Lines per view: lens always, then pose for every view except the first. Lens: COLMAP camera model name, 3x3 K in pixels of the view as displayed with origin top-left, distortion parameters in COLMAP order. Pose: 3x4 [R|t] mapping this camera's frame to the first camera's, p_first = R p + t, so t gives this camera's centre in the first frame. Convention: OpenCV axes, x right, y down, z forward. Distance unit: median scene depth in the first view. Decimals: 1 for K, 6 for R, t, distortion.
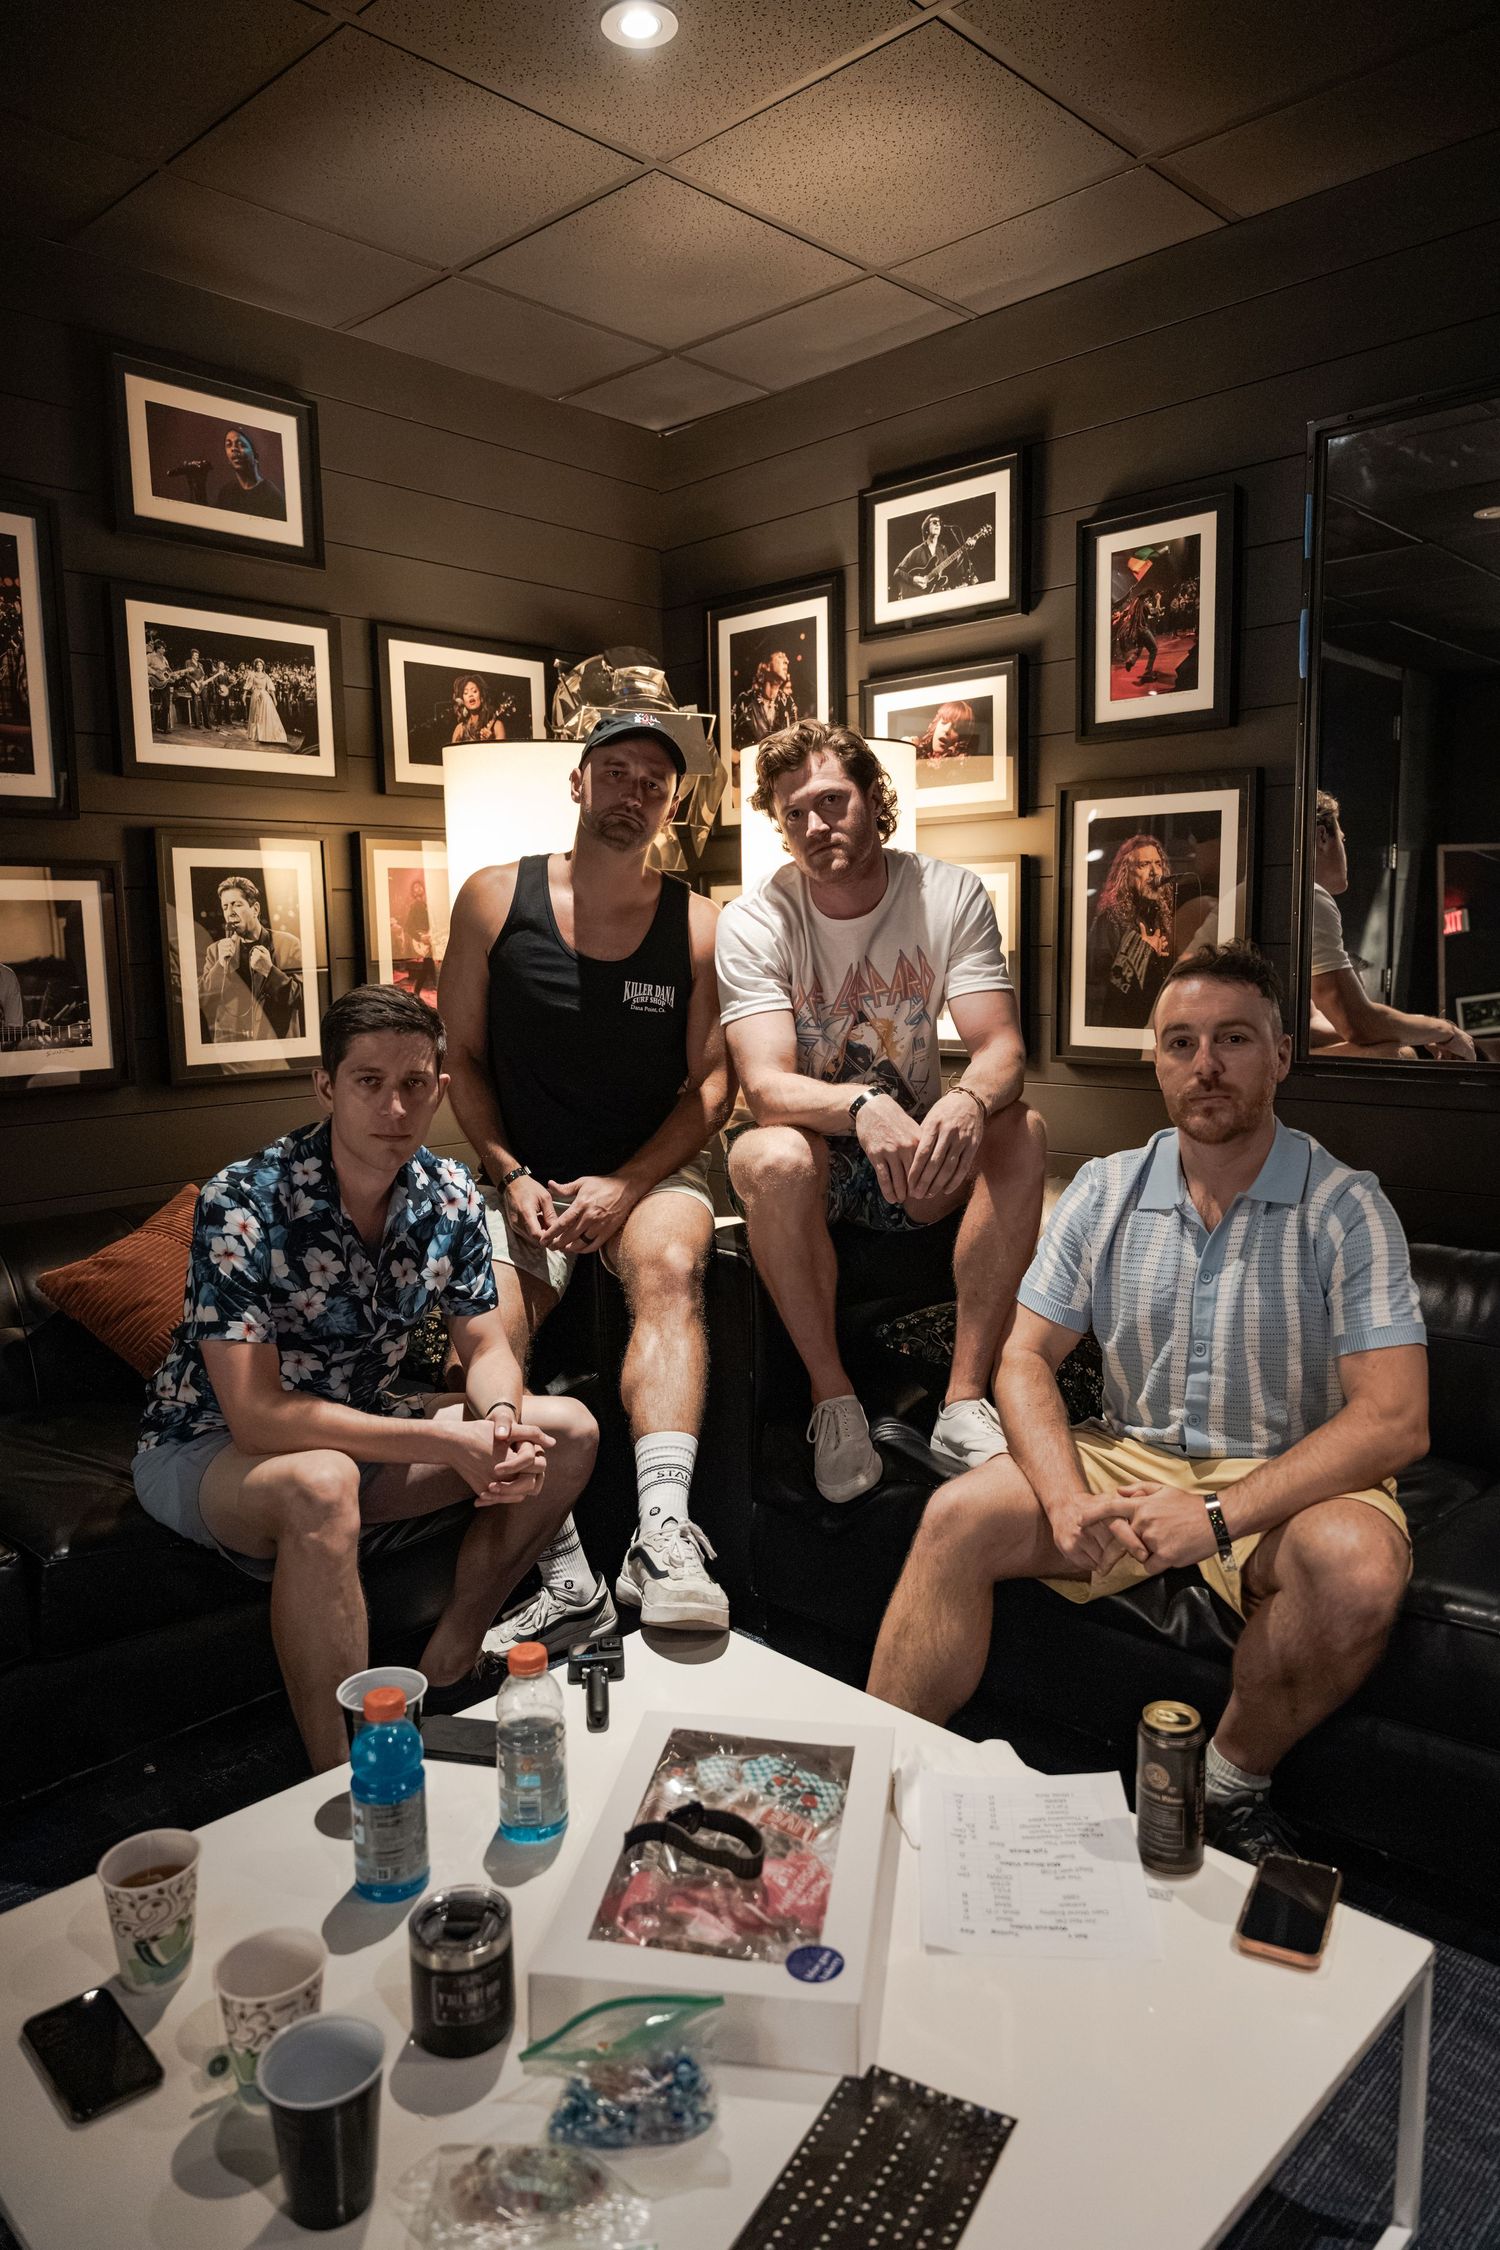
lens RADIAL K [[1477.5, 0, 760.4], [0, 1477.5, 1123.5], [0, 0, 1]] dist [-0.003382, -0.011776]
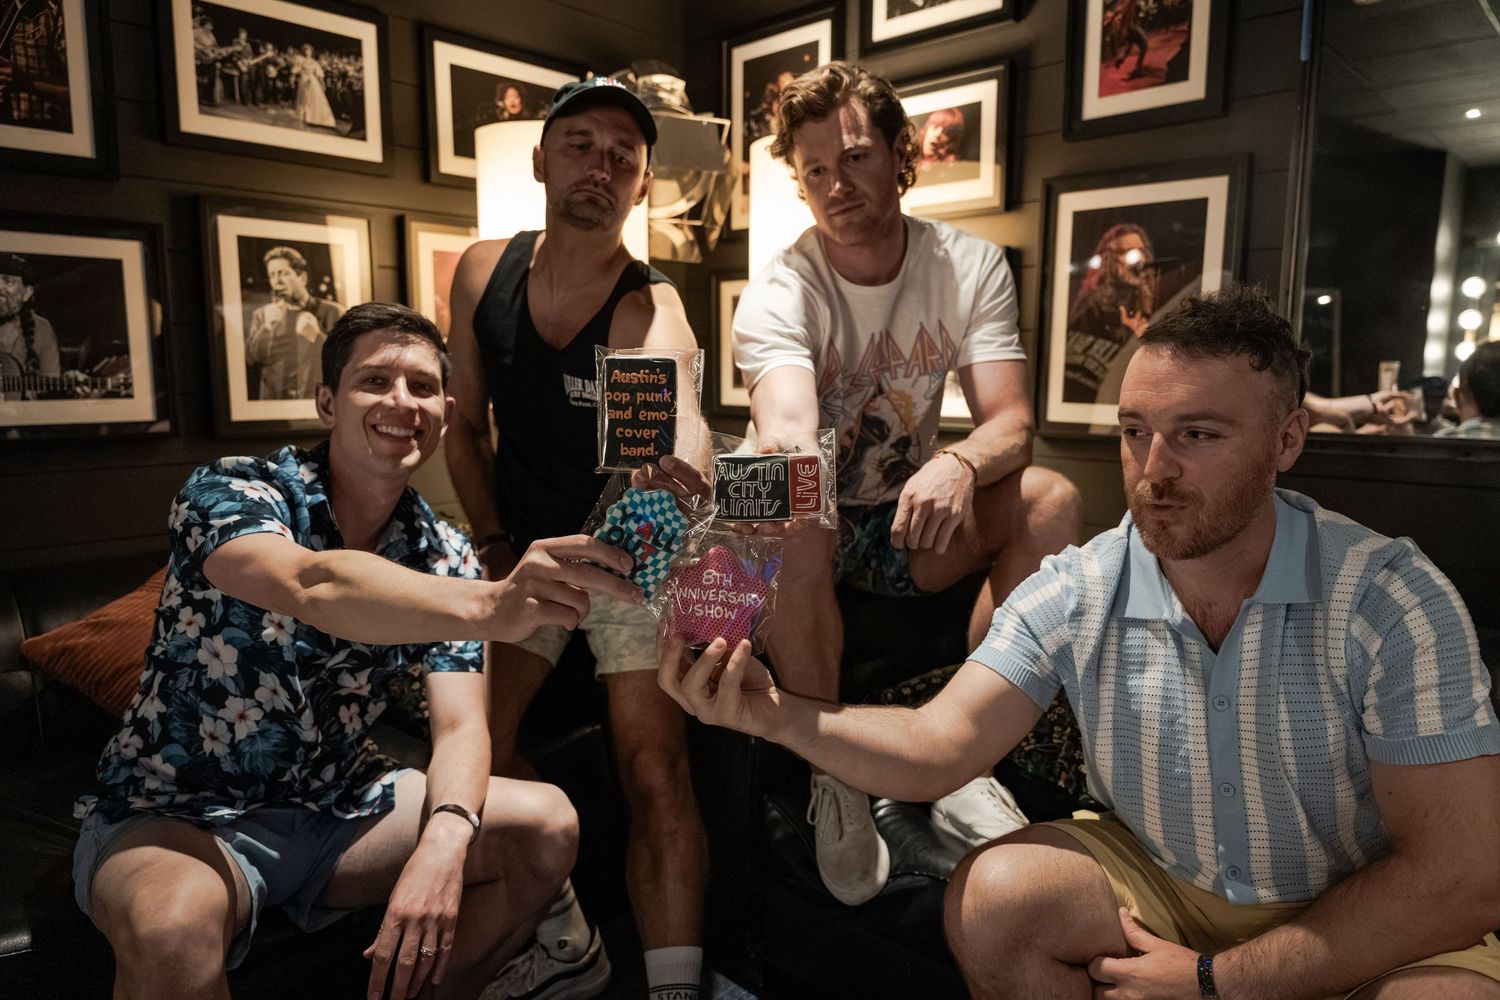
lens RADIAL K [[985.0, 0, 748.7], [0, 985.0, 508.9], [0, 0, 1]] dist [-0.003382, -0.011776]
pose [[0.999724, 0.023034, -0.004661, -0.005671], [-0.022939, 0.999546, 0.019559, 0.002818], [0.005109, -0.019447, 0.999798, 0.277126]]
